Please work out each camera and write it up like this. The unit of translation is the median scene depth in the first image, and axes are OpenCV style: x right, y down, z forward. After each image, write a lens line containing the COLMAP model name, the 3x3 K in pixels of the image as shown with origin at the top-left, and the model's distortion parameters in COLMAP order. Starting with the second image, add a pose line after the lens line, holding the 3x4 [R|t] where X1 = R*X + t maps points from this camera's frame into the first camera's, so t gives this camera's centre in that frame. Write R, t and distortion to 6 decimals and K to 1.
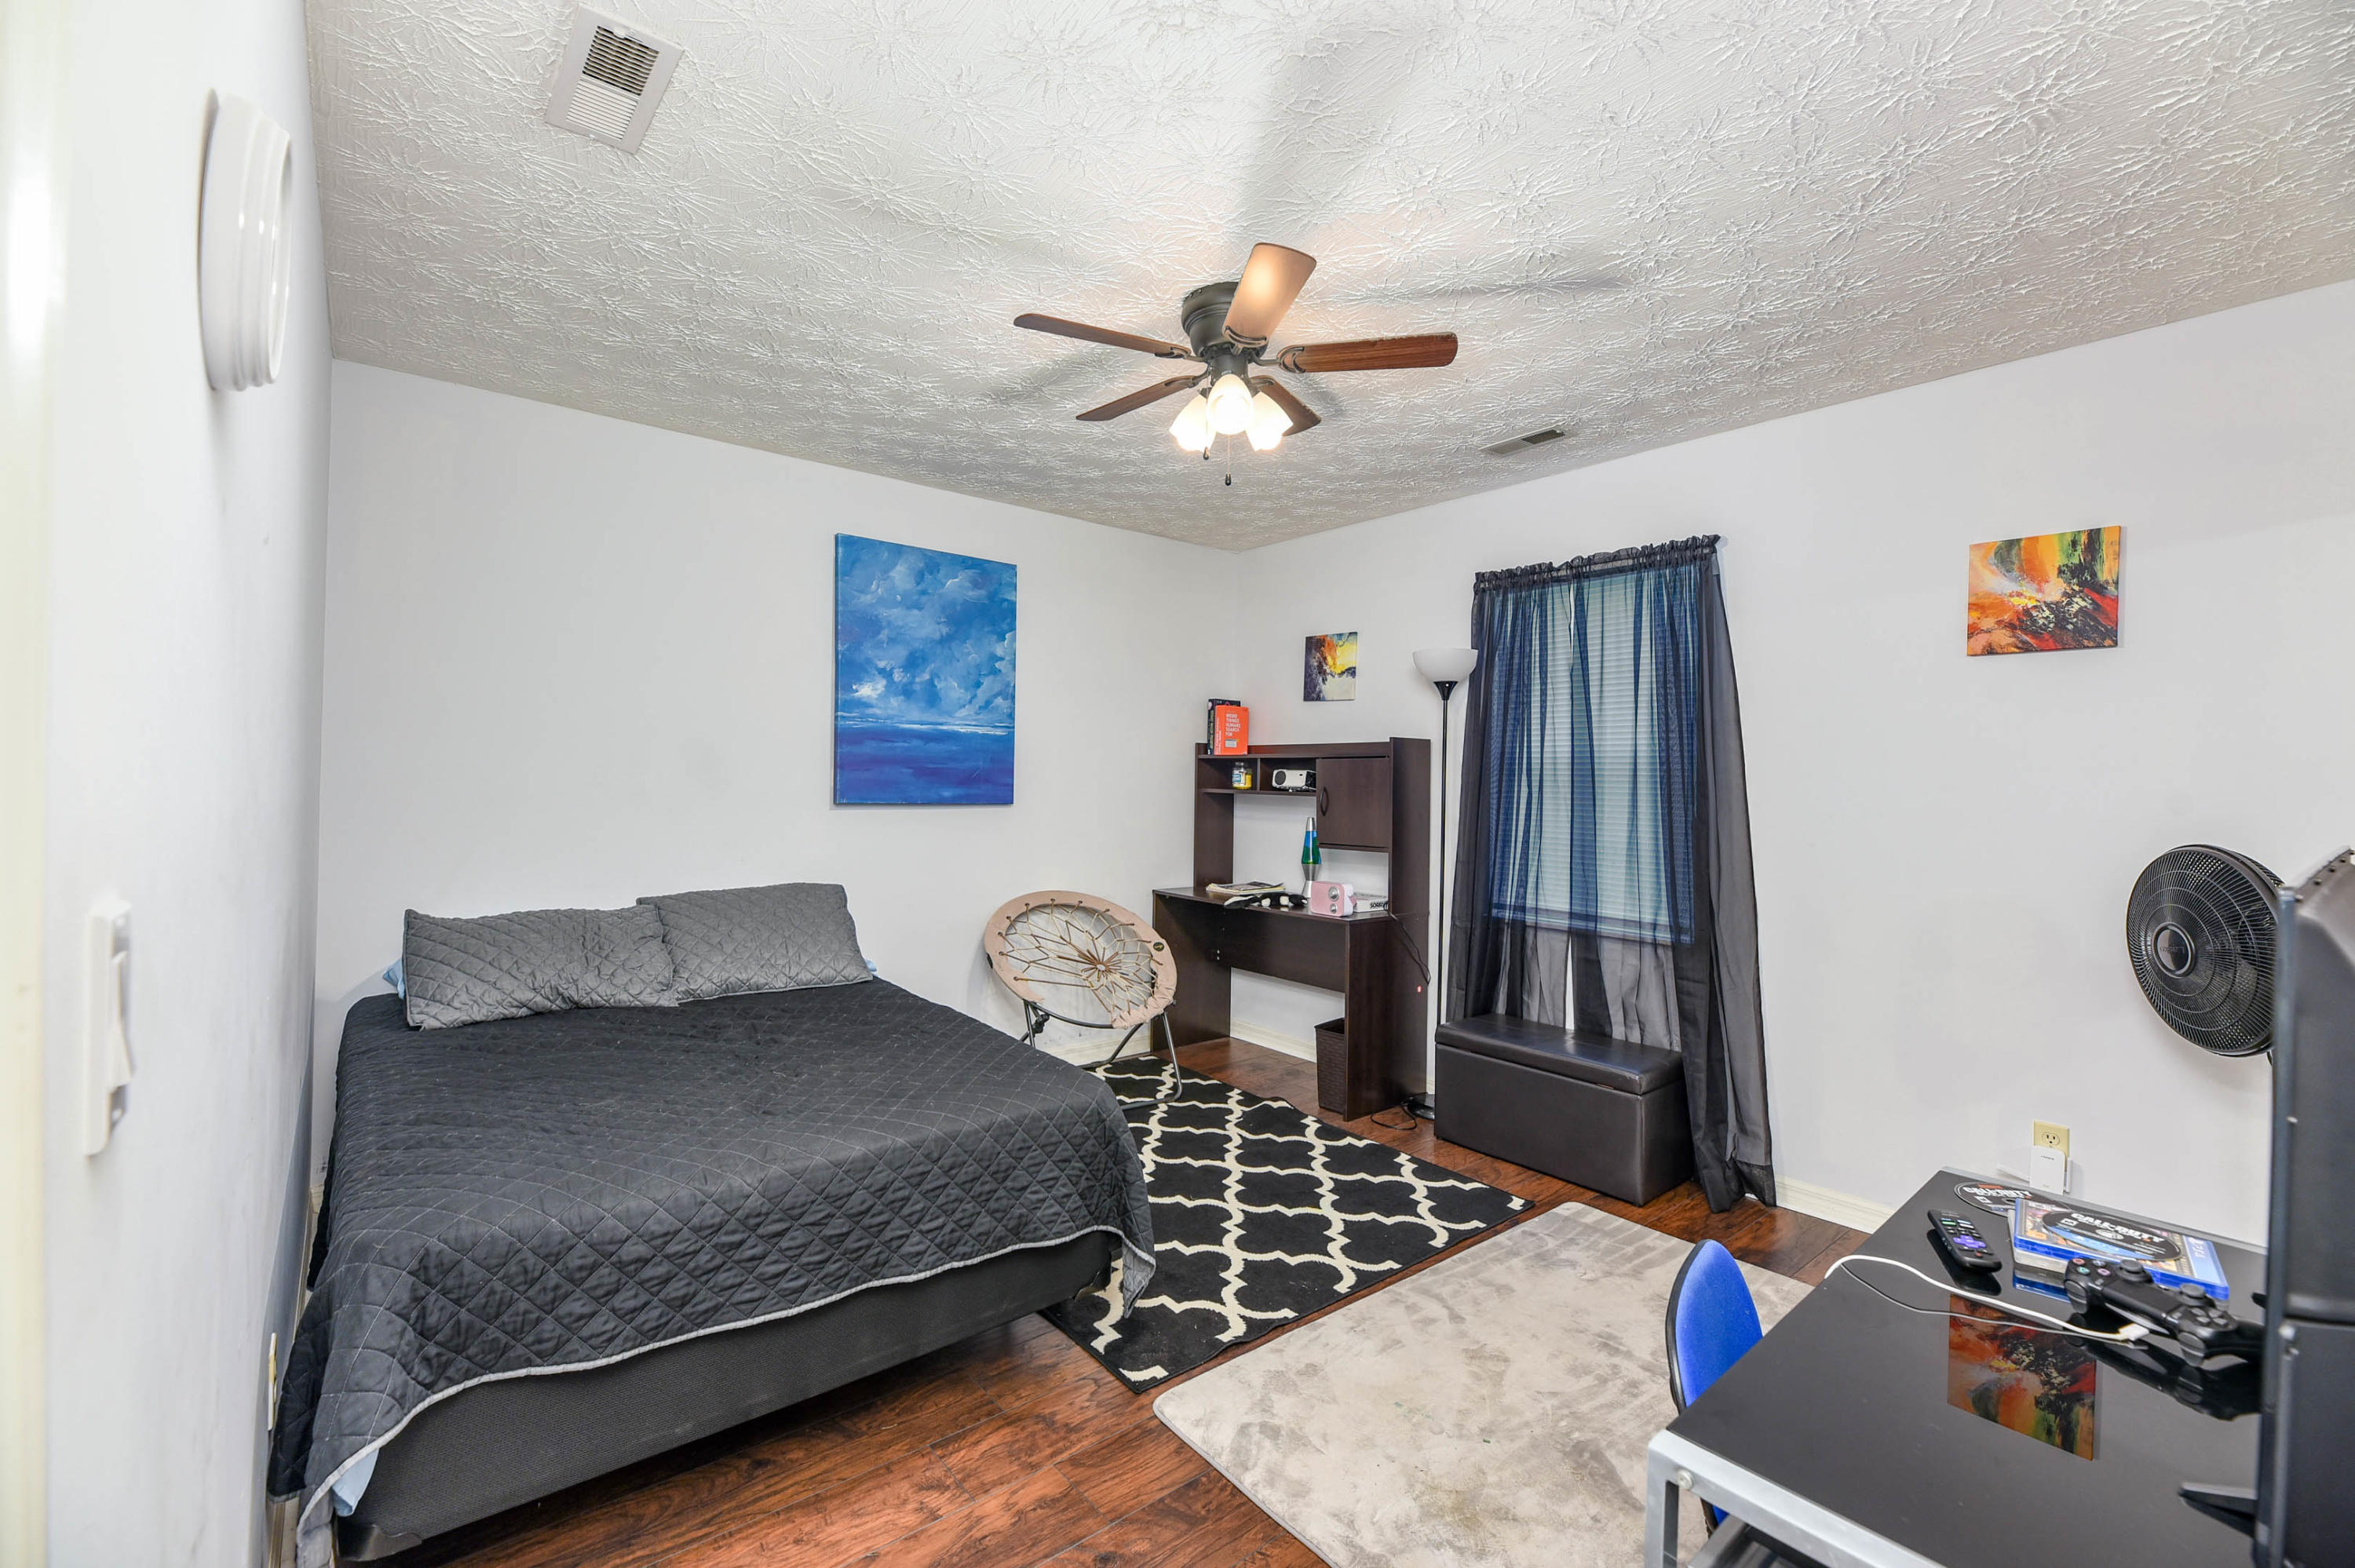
lens RADIAL K [[963.1, 0, 1193.3], [0, 963.1, 782.0], [0, 0, 1]] dist [-0.002513, -0.000439]
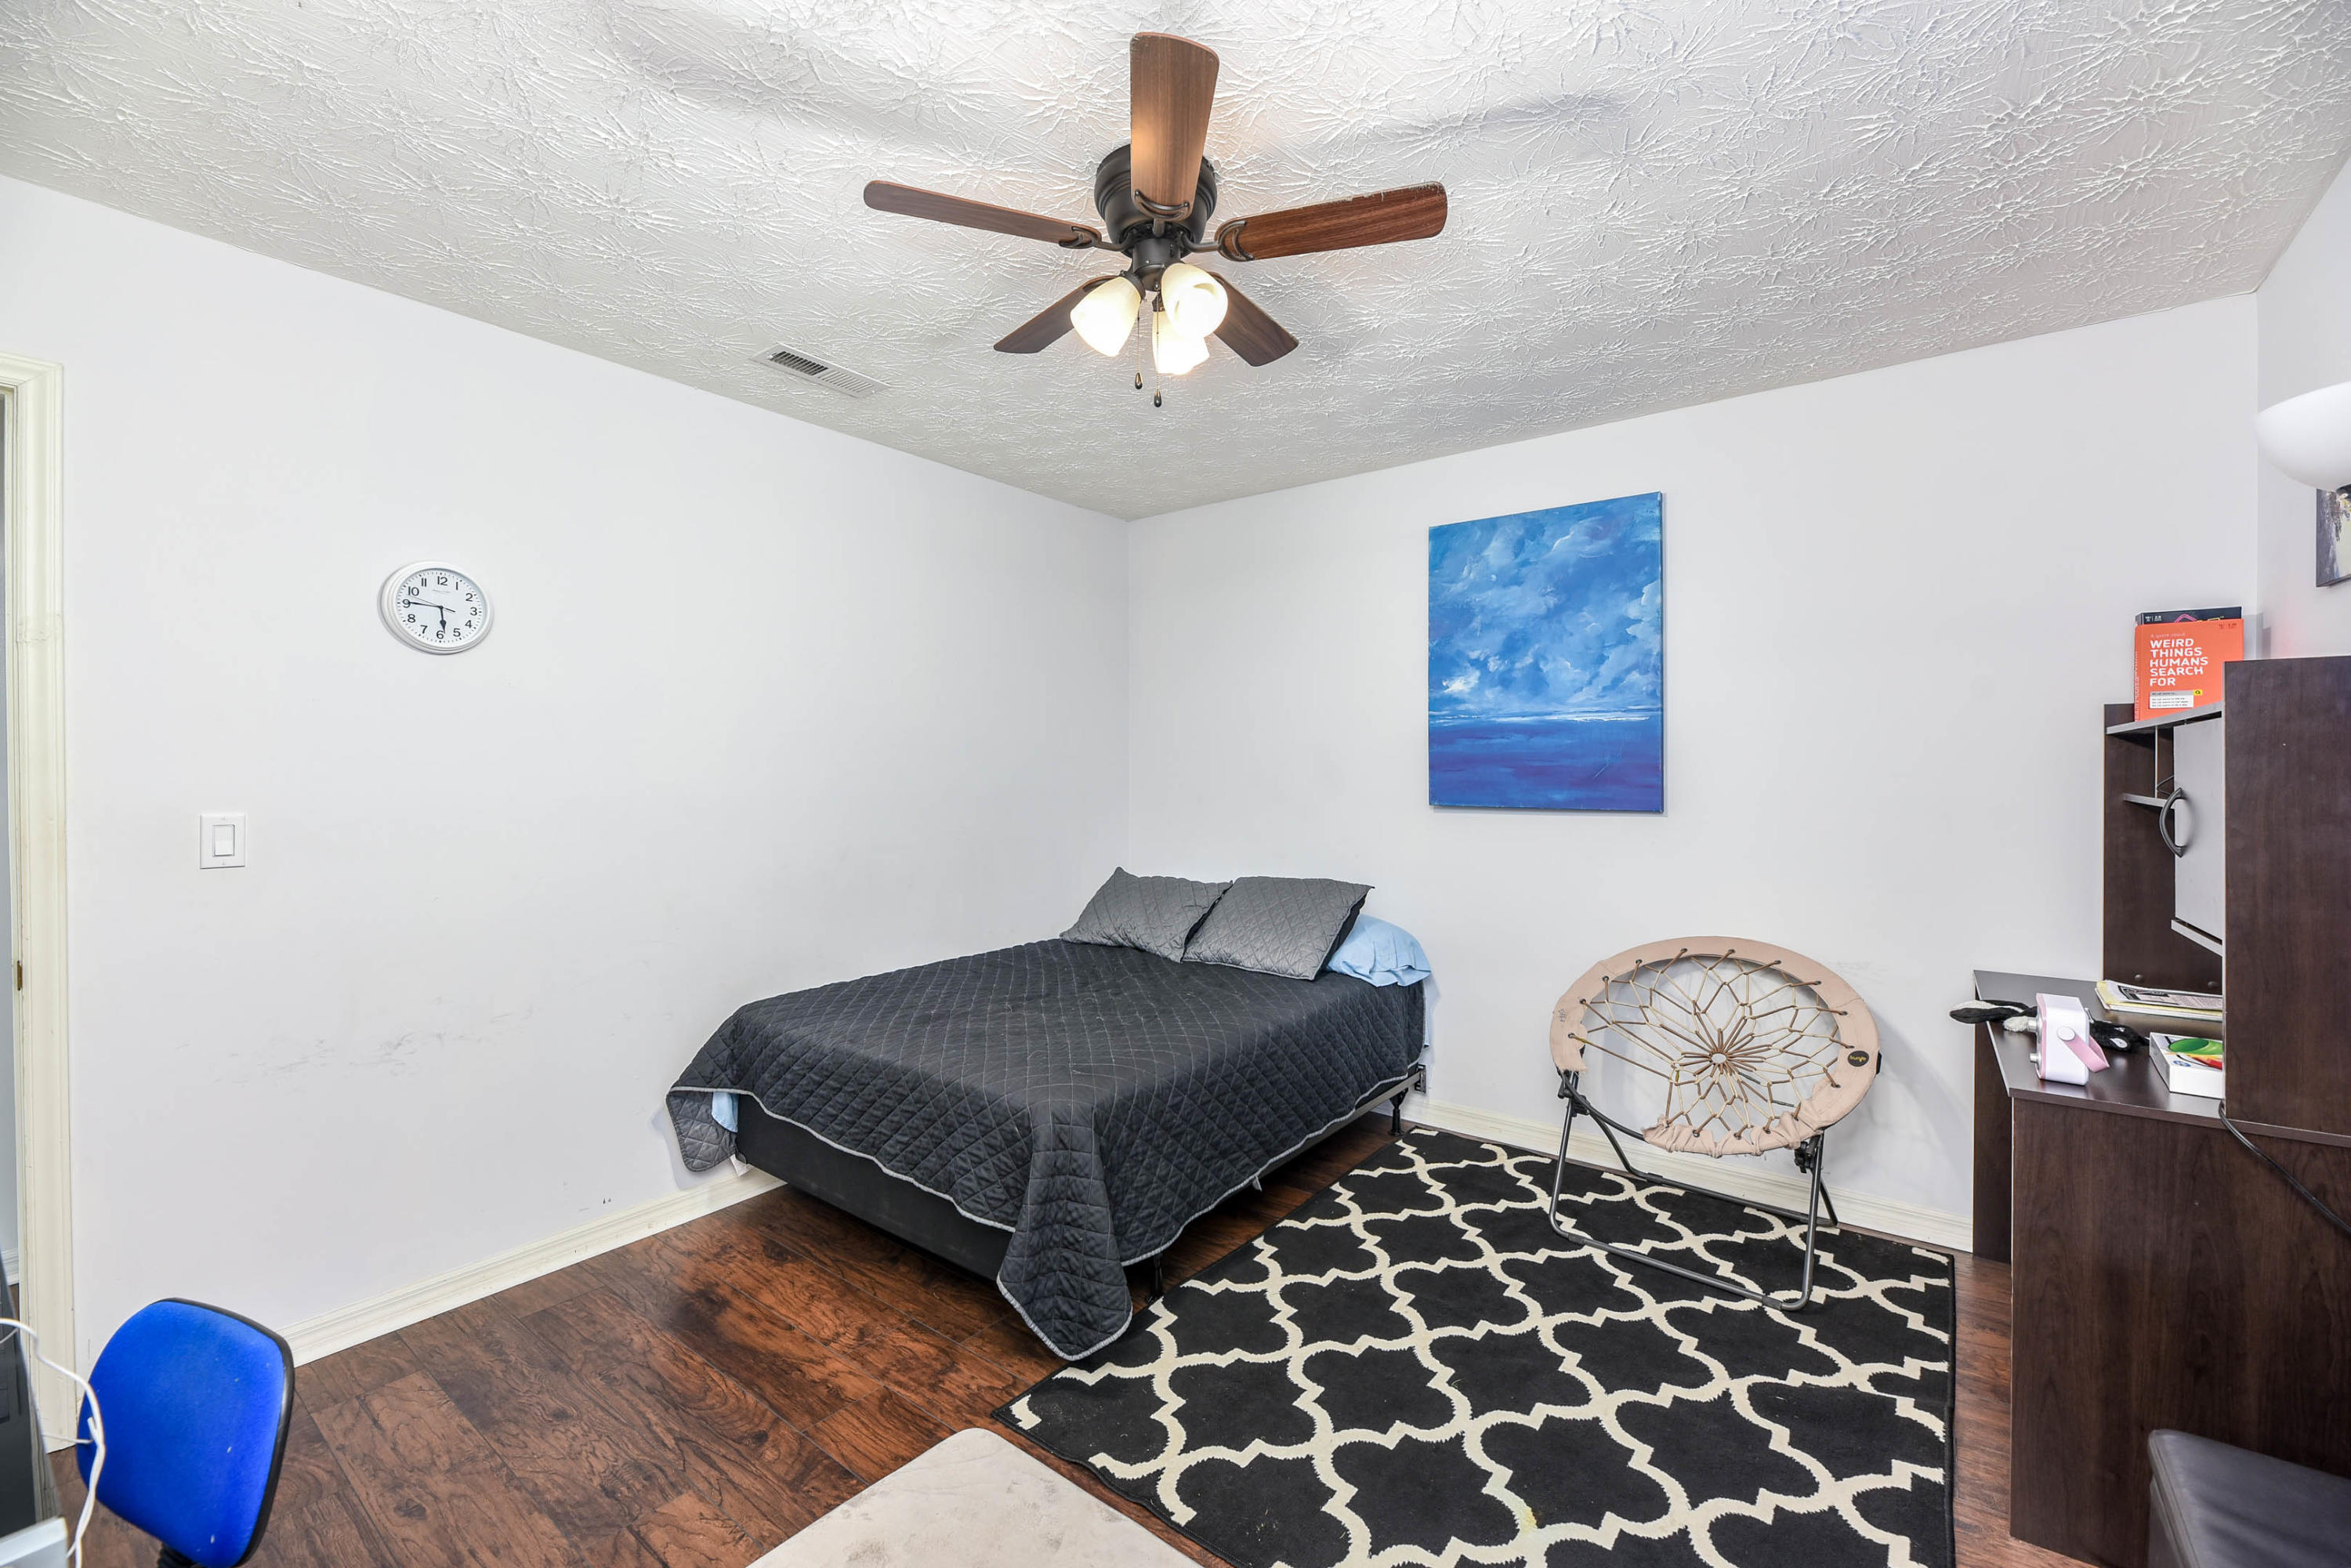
lens RADIAL K [[961.6, 0, 1191.3], [0, 961.6, 782.0], [0, 0, 1]] dist [-0.002513, -0.000439]
pose [[0.235910, -0.005206, -0.971761, 0.484151], [0.003115, 0.999985, -0.004601, 0.002172], [0.971770, -0.001942, 0.235922, 0.503656]]
